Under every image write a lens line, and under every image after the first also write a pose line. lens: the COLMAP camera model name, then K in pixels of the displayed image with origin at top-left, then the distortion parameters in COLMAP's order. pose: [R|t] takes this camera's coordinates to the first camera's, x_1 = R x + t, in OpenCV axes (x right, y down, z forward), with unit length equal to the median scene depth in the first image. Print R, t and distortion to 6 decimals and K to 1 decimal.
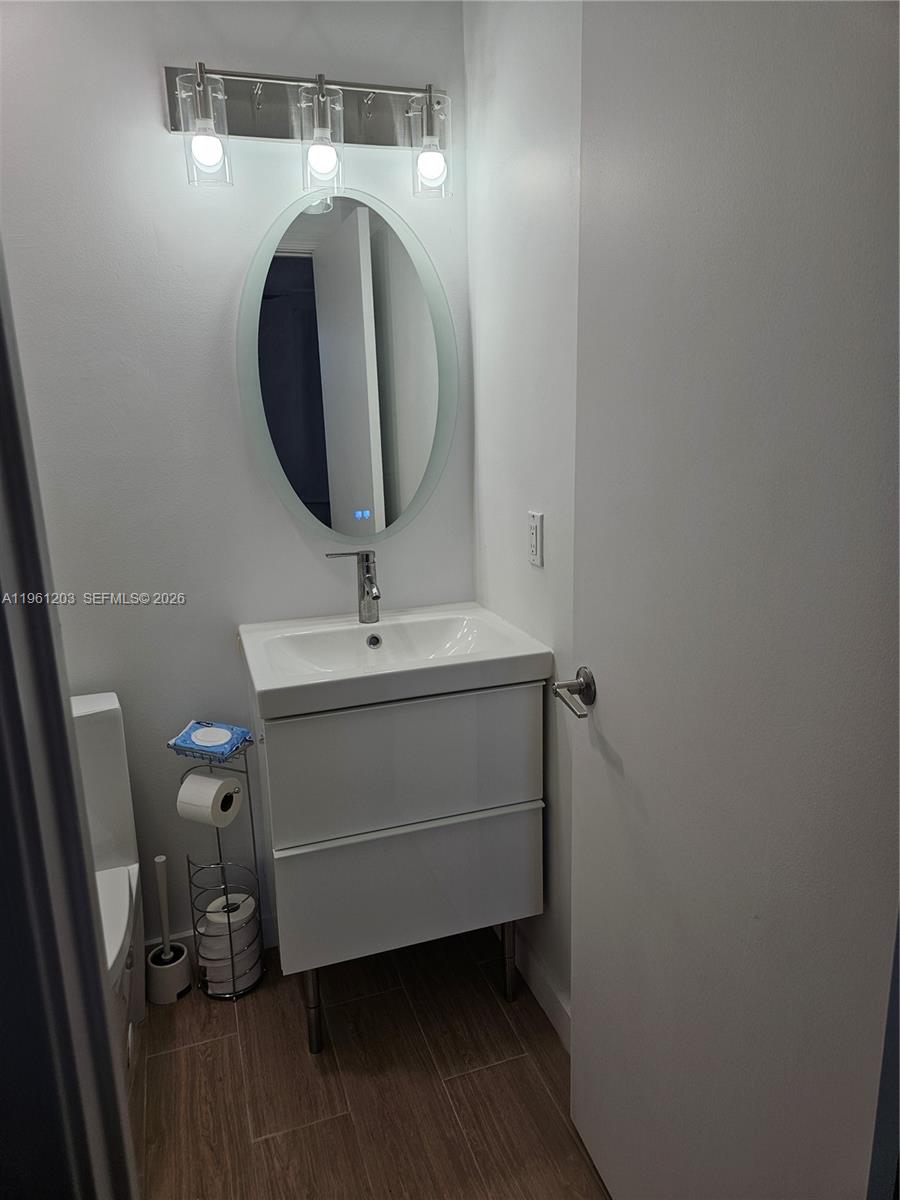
lens RADIAL K [[824.3, 0, 450.0], [0, 824.3, 610.0], [0, 0, 1]] dist [0.068996, -0.068404]
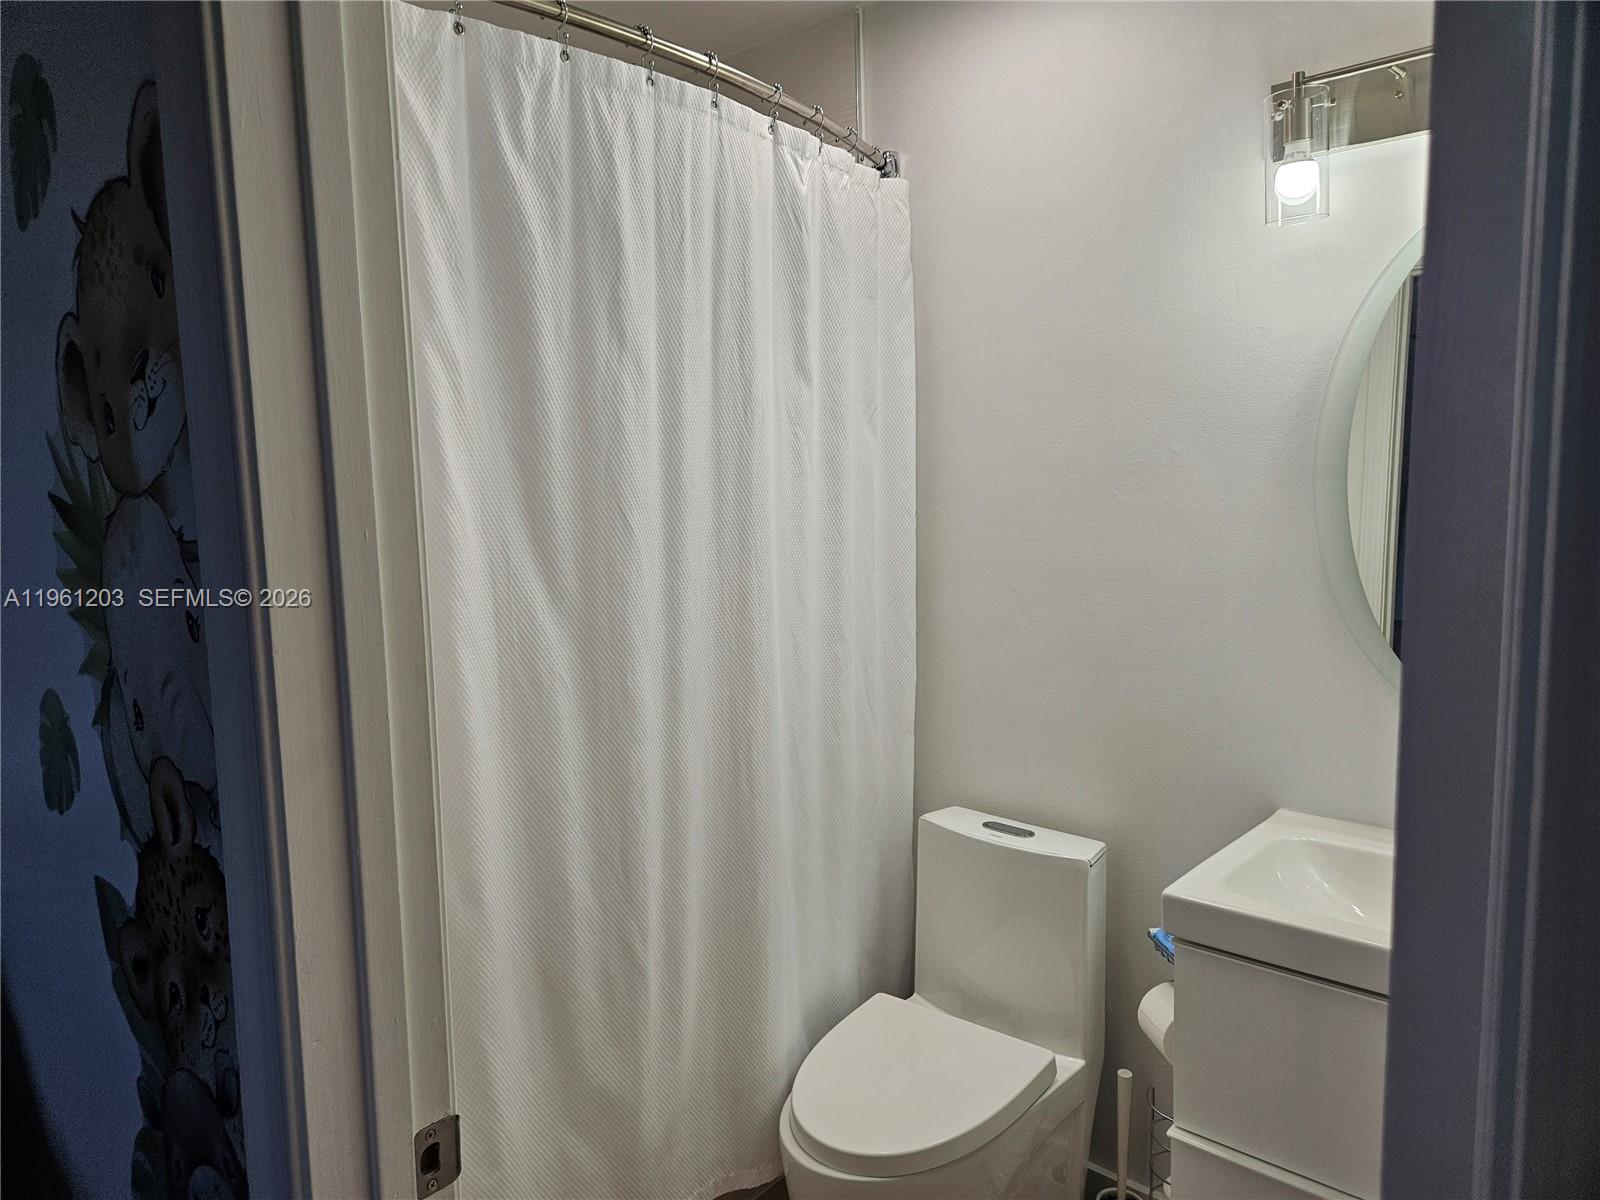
lens RADIAL K [[1075.9, 0, 794.4], [0, 1075.9, 622.9], [0, 0, 1]] dist [0.025018, 0.000026]
pose [[0.491449, 0.129960, -0.861155, 0.391418], [-0.219946, 0.975272, 0.021662, -0.080667], [0.842675, 0.178762, 0.507881, 0.193391]]
